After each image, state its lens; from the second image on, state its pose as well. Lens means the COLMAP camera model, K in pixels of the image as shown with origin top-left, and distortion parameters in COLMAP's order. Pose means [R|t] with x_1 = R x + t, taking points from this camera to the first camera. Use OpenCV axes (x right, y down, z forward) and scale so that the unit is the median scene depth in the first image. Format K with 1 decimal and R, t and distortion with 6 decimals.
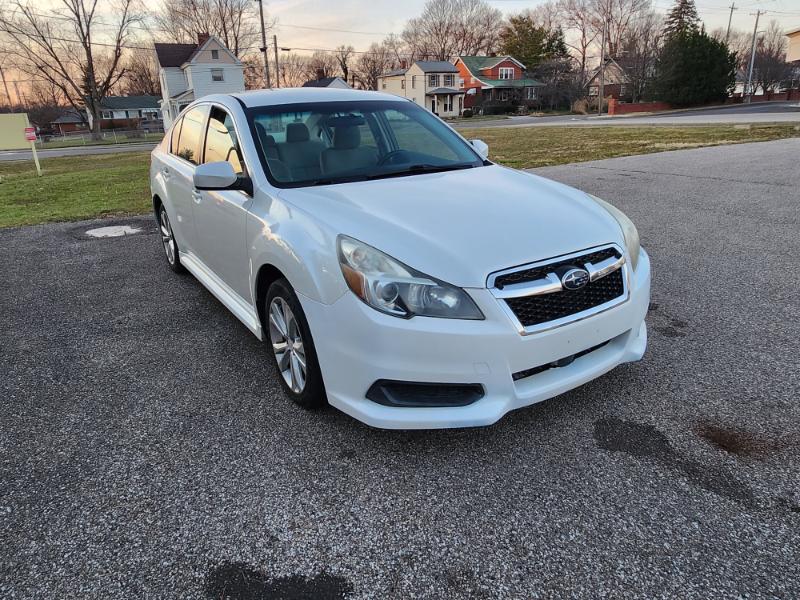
lens RADIAL K [[545.6, 0, 396.0], [0, 545.6, 297.0], [0, 0, 1]] dist [0.004847, -0.000914]
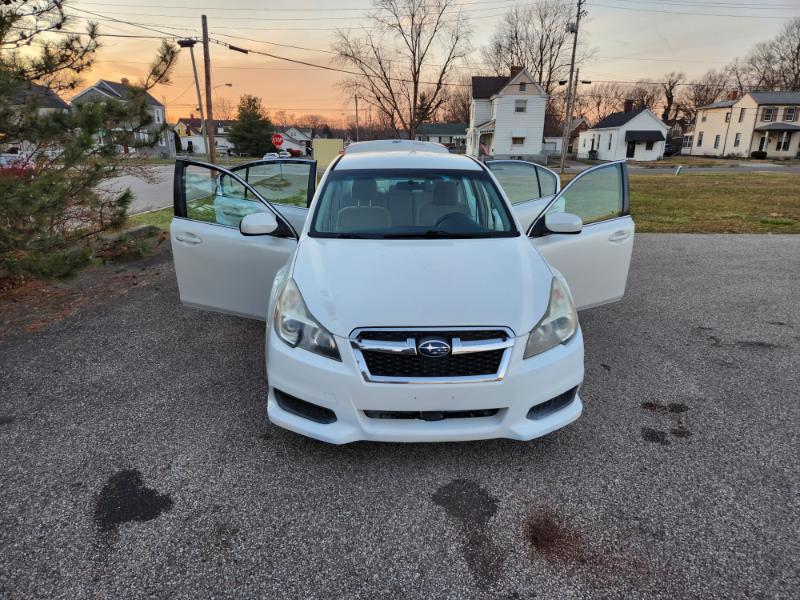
lens RADIAL K [[534.2, 0, 401.6], [0, 534.2, 310.0], [0, 0, 1]] dist [0.081318, -0.066436]
pose [[0.864101, 0.191611, -0.465419, 0.490477], [-0.201325, 0.979086, 0.029304, -0.082735], [0.461300, 0.068378, 0.884605, -0.035456]]
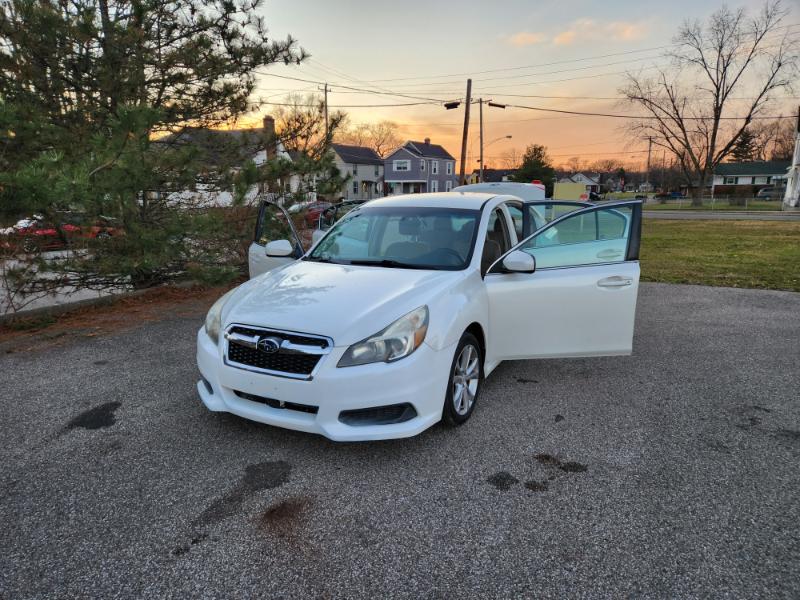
lens RADIAL K [[534.2, 0, 388.6], [0, 534.2, 306.9], [0, 0, 1]] dist [0.081318, -0.066436]
pose [[0.485304, 0.222411, -0.845584, 1.037544], [-0.296163, 0.951751, 0.080360, -0.211086], [0.822659, 0.211432, 0.527759, 0.303586]]
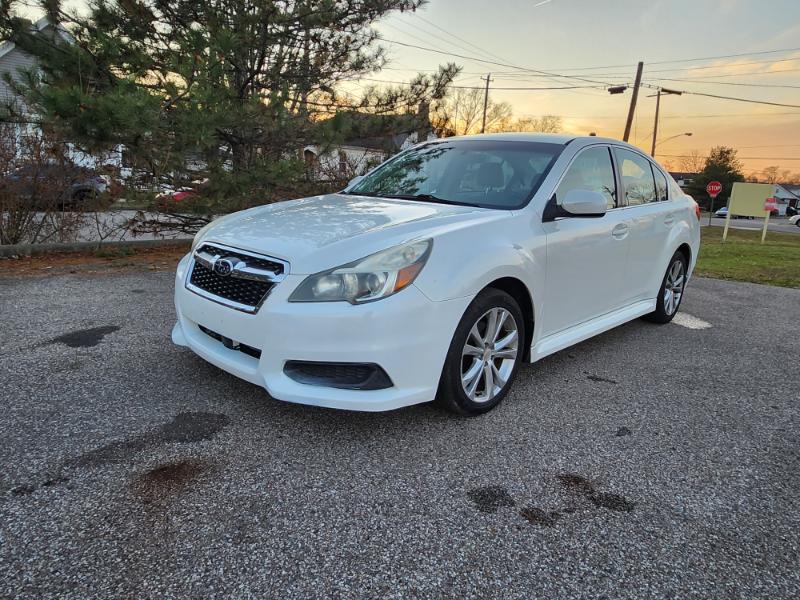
lens RADIAL K [[545.6, 0, 388.0], [0, 545.6, 291.9], [0, 0, 1]] dist [0.004847, -0.000914]
pose [[0.220946, 0.249586, -0.942809, 0.933813], [-0.381629, 0.911744, 0.151928, -0.180867], [0.897520, 0.326235, 0.296696, 0.613033]]
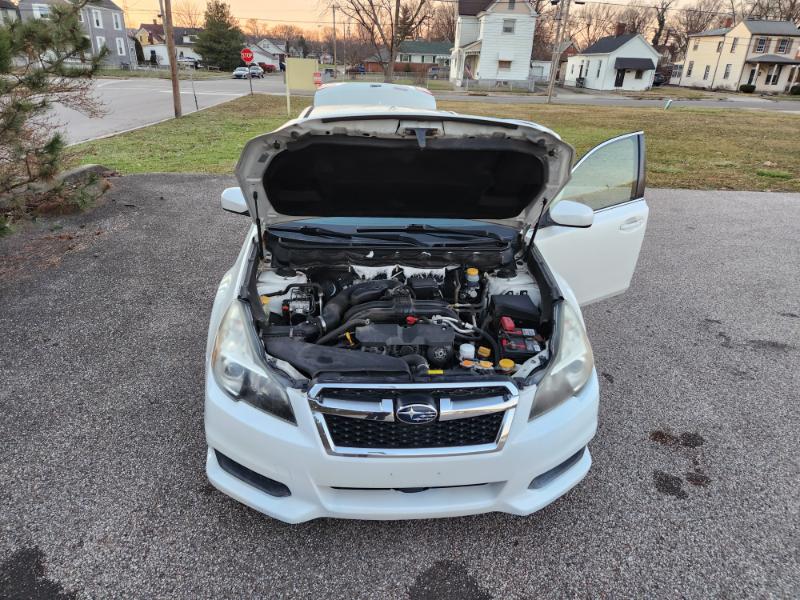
lens RADIAL K [[545.6, 0, 403.2], [0, 545.6, 298.5], [0, 0, 1]] dist [0.004847, -0.000914]
pose [[0.879504, 0.255772, -0.401316, 0.388026], [-0.221489, 0.966390, 0.130509, -0.205921], [0.421208, -0.025896, 0.906594, 0.109282]]
